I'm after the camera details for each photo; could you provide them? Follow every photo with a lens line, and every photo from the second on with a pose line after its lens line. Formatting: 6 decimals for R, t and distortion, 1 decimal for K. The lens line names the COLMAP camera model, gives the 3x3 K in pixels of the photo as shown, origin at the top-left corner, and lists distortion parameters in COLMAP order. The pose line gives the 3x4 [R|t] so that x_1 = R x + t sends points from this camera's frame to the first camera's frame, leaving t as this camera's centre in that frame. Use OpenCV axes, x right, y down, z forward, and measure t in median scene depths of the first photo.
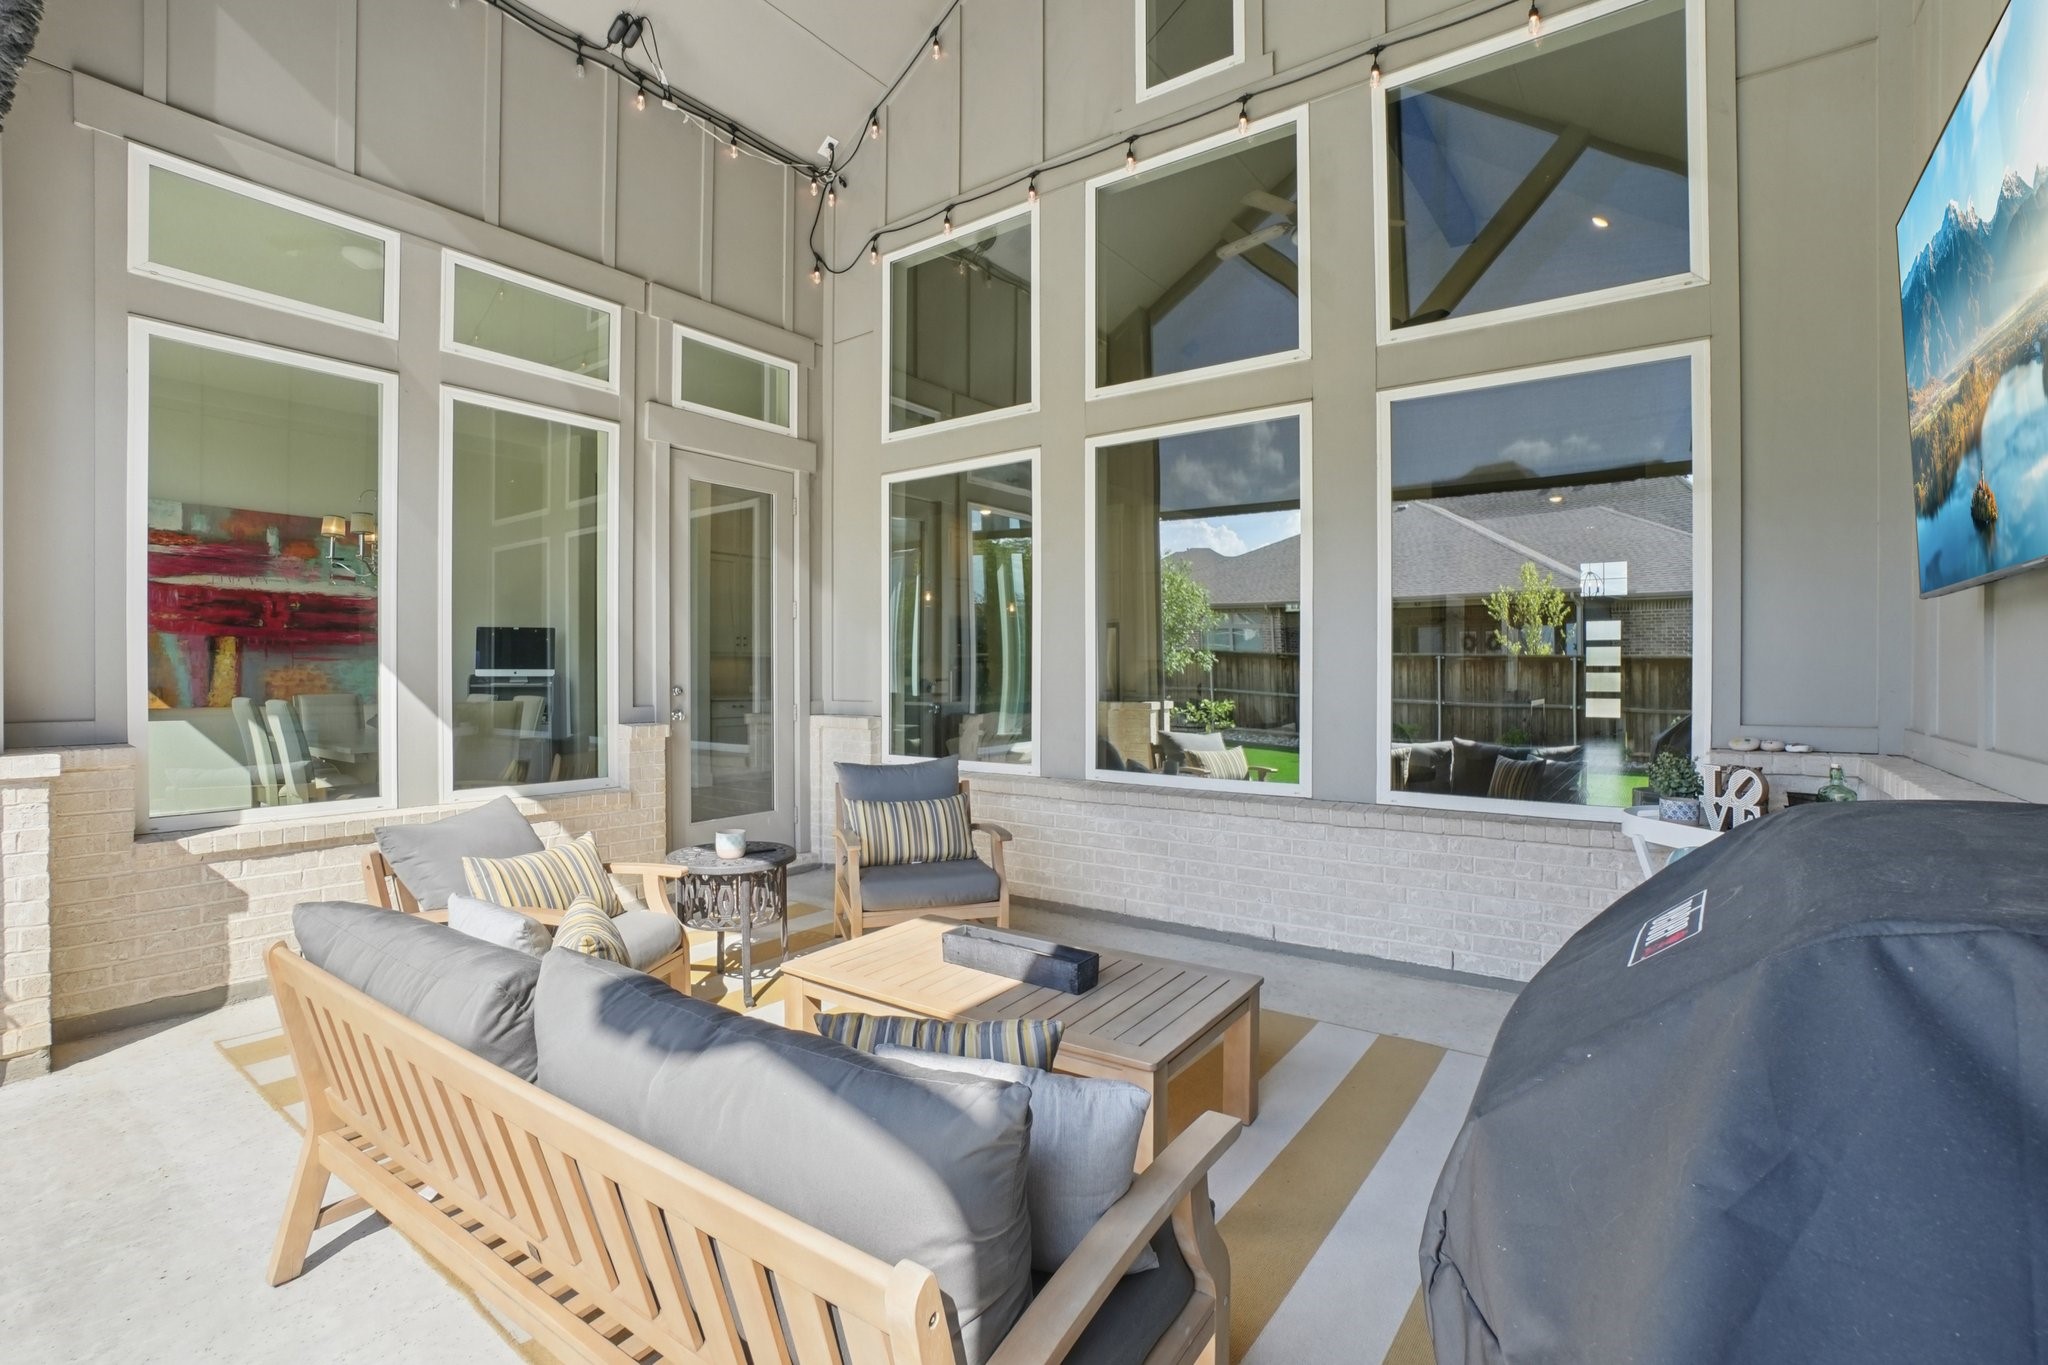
lens RADIAL K [[930.2, 0, 989.3], [0, 930.2, 656.9], [0, 0, 1]] dist [-0.056984, 0.018250]
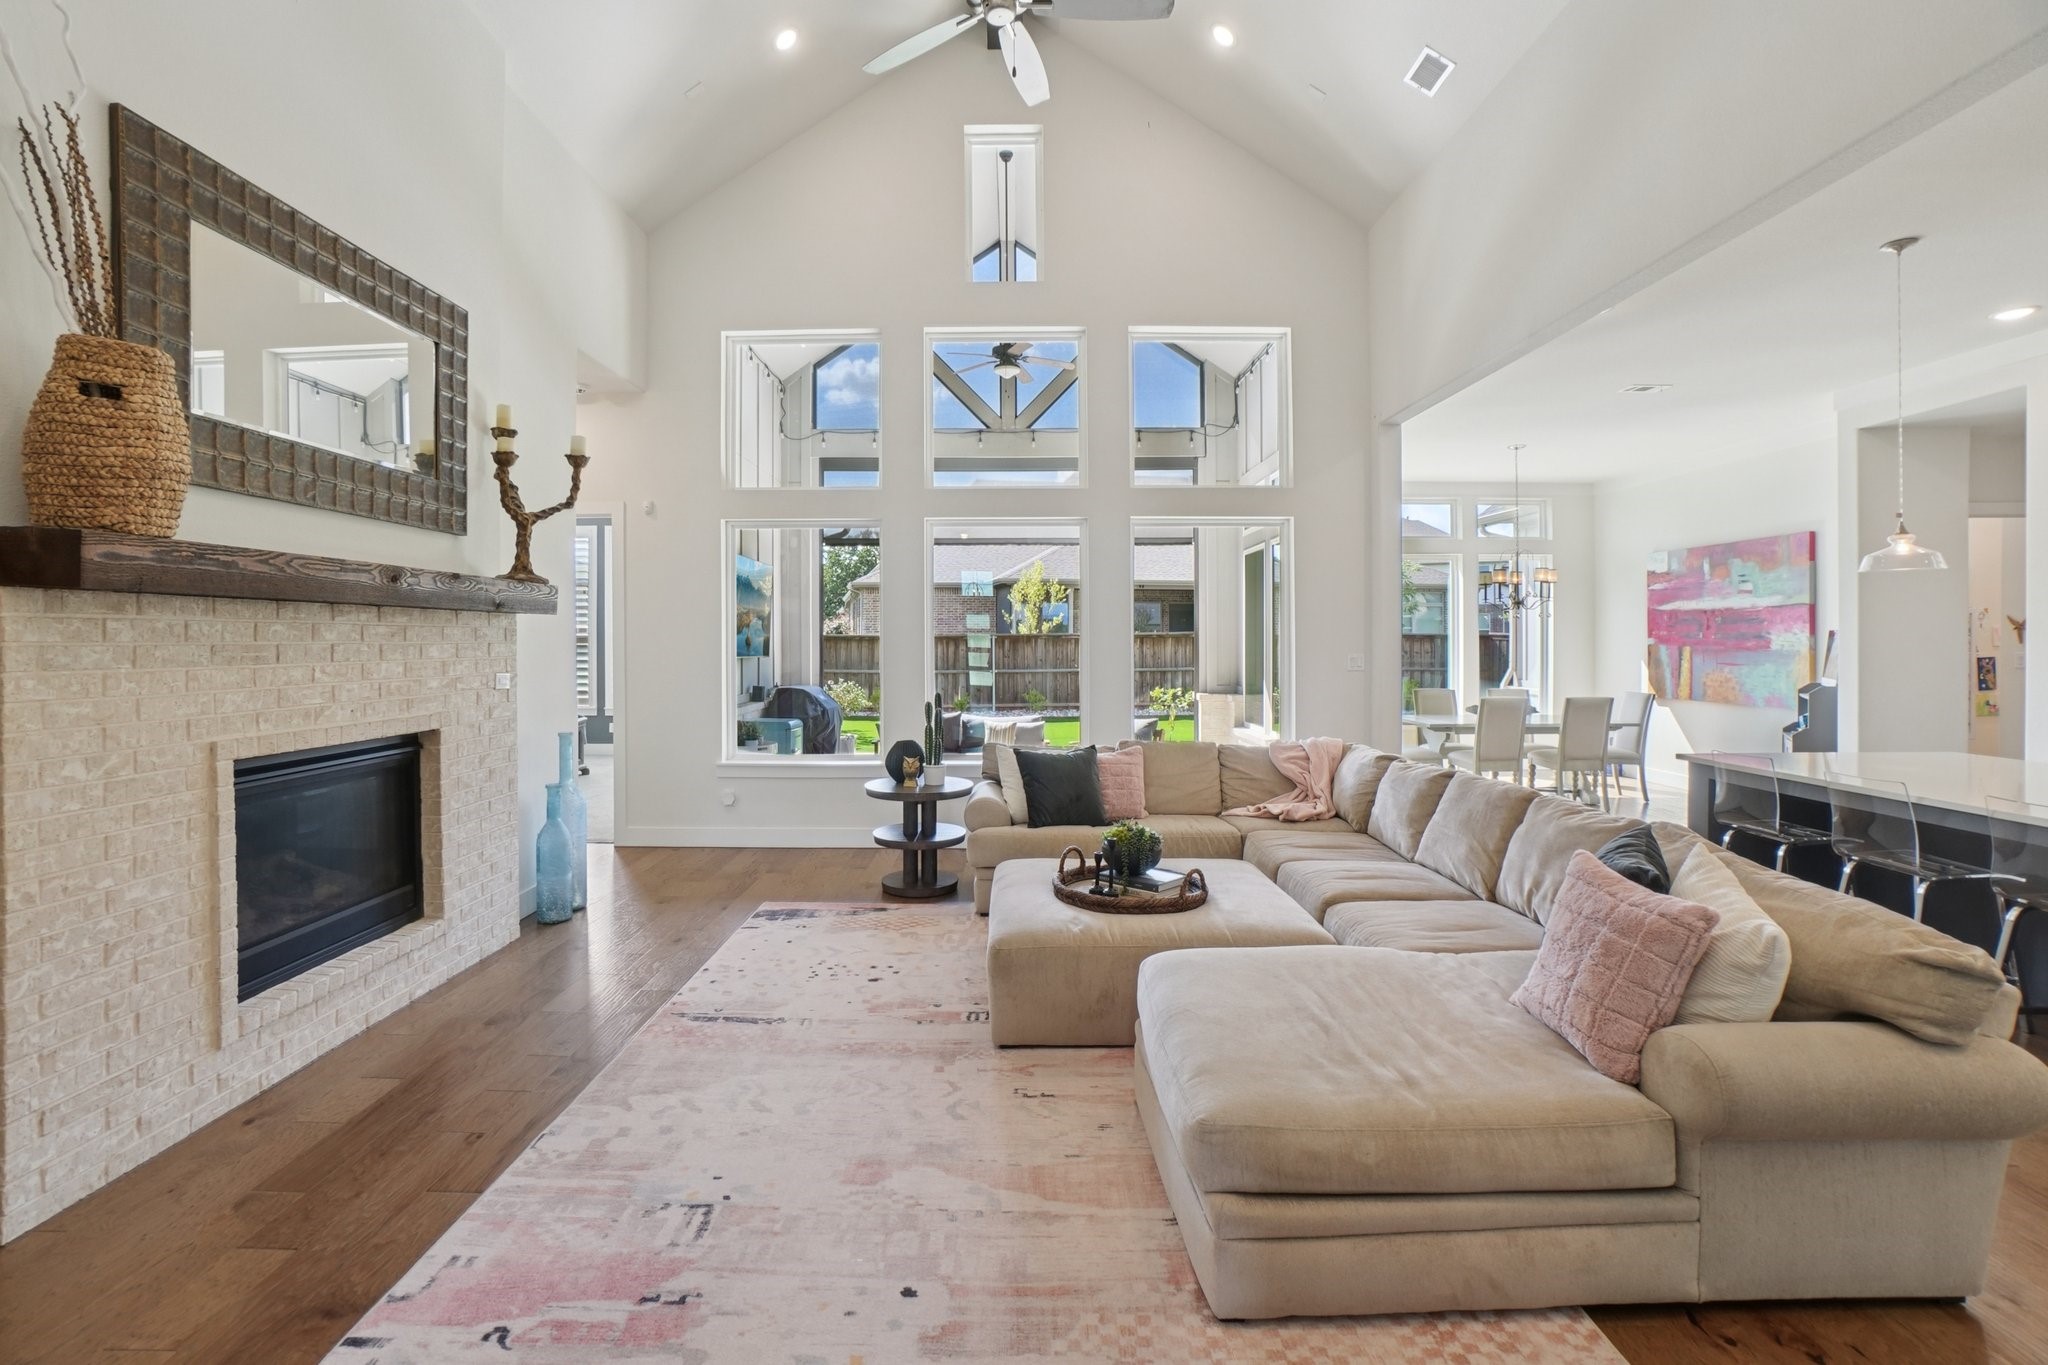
lens RADIAL K [[925.6, 0, 1001.6], [0, 925.6, 642.6], [0, 0, 1]] dist [-0.057557, 0.019851]
pose [[-0.815750, 0.000570, -0.578404, 1.024143], [0.010284, 0.999856, -0.013519, -0.028977], [0.578313, -0.016977, -0.815638, 2.086265]]
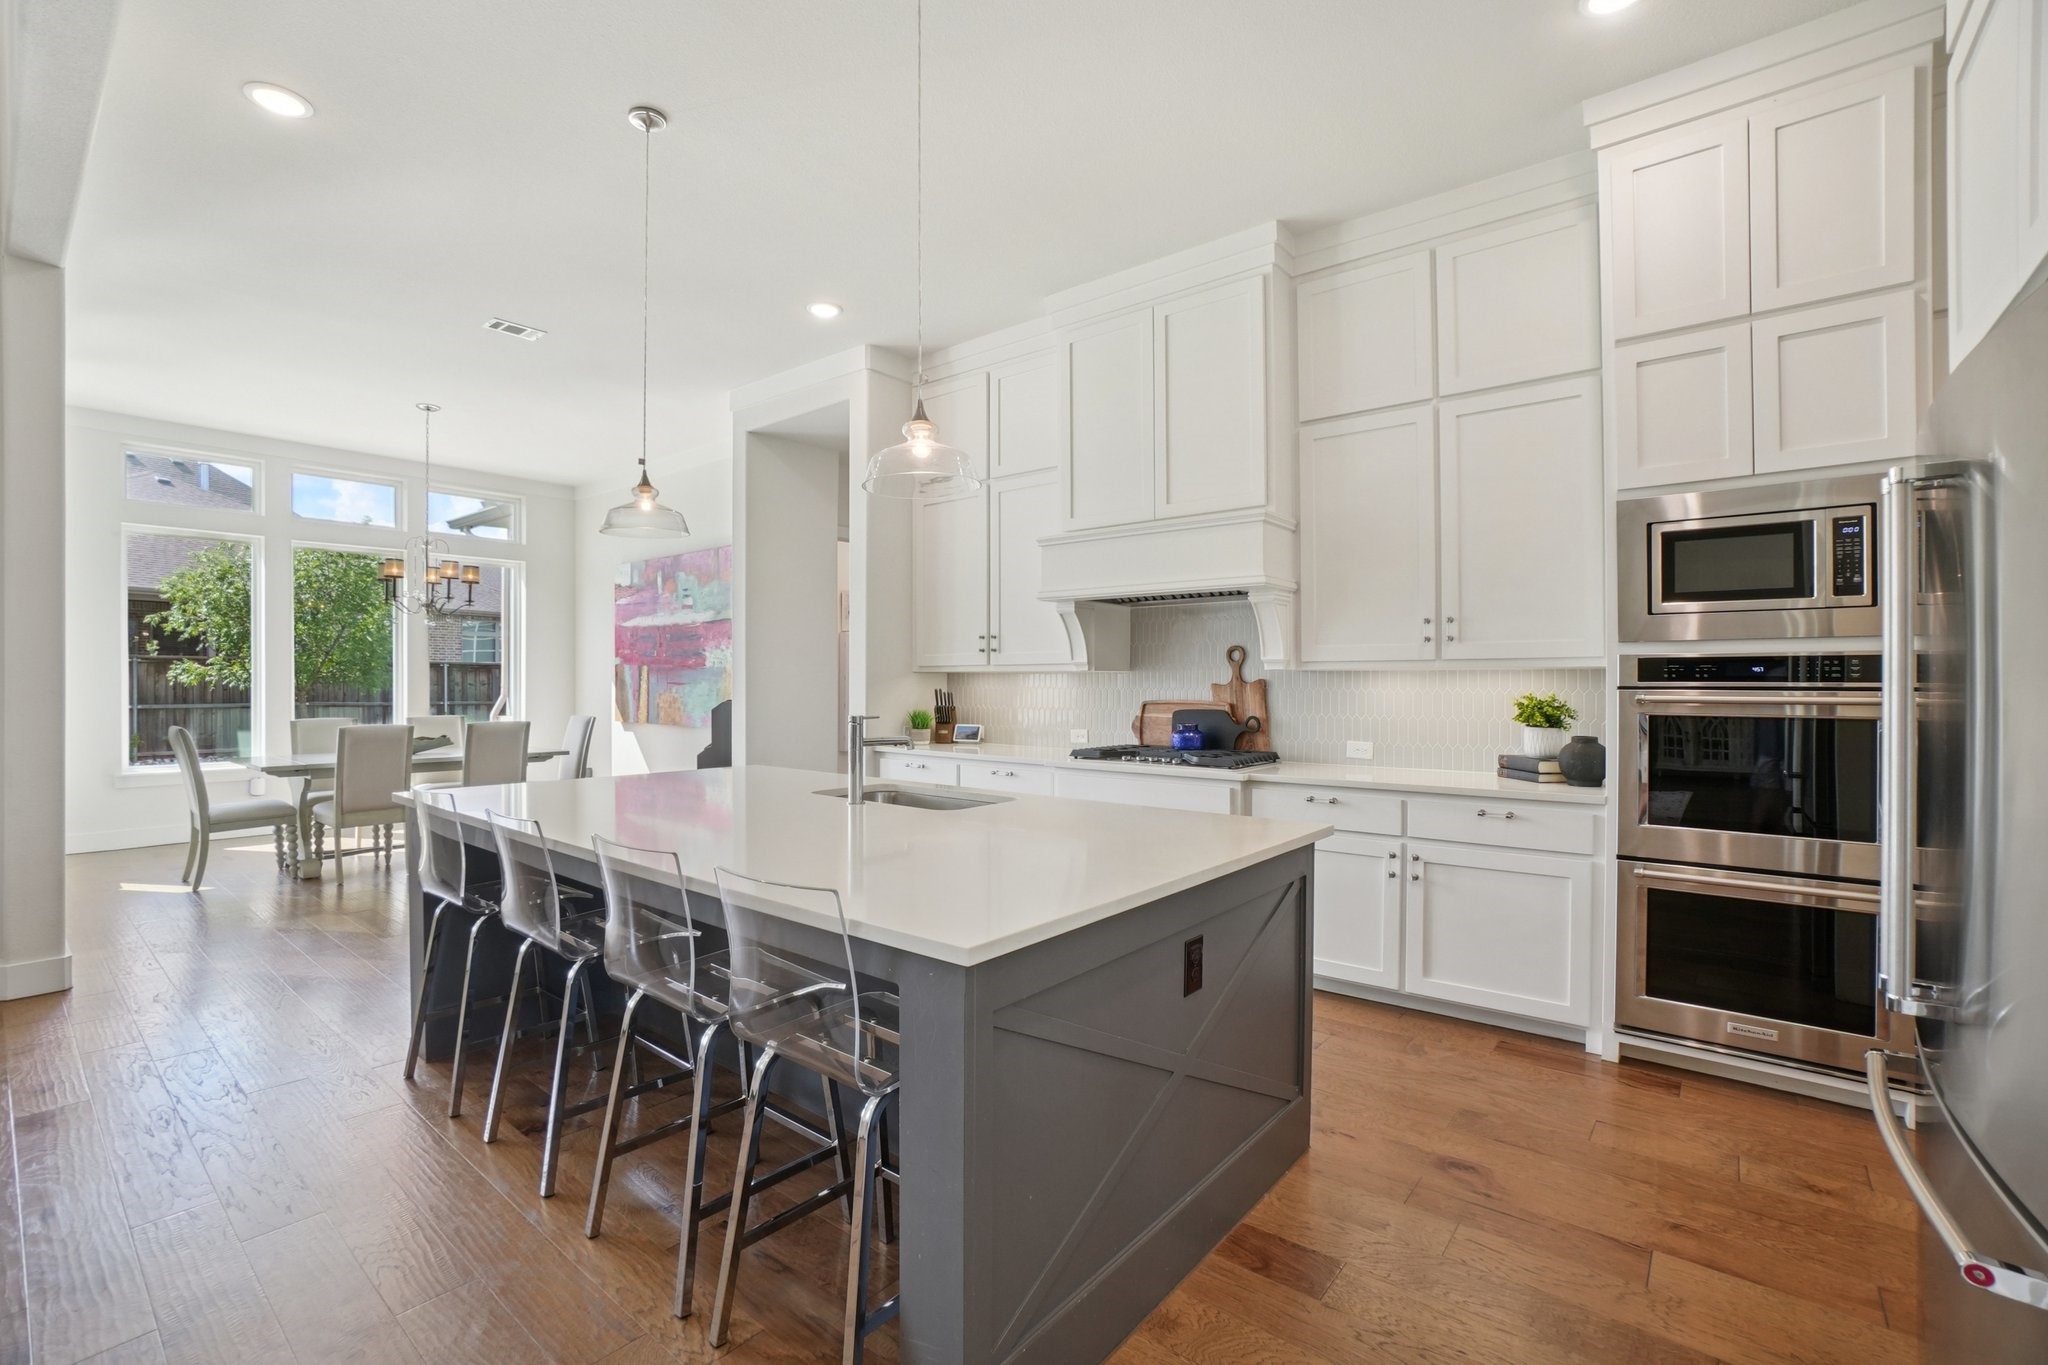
lens RADIAL K [[898.7, 0, 1023.6], [0, 898.7, 690.1], [0, 0, 1]] dist [-0.047753, 0.000200]
pose [[-0.053523, 0.009253, -0.998524, 0.468430], [0.017002, 0.999821, 0.008354, 0.012484], [0.998422, -0.016530, -0.053671, 2.201585]]
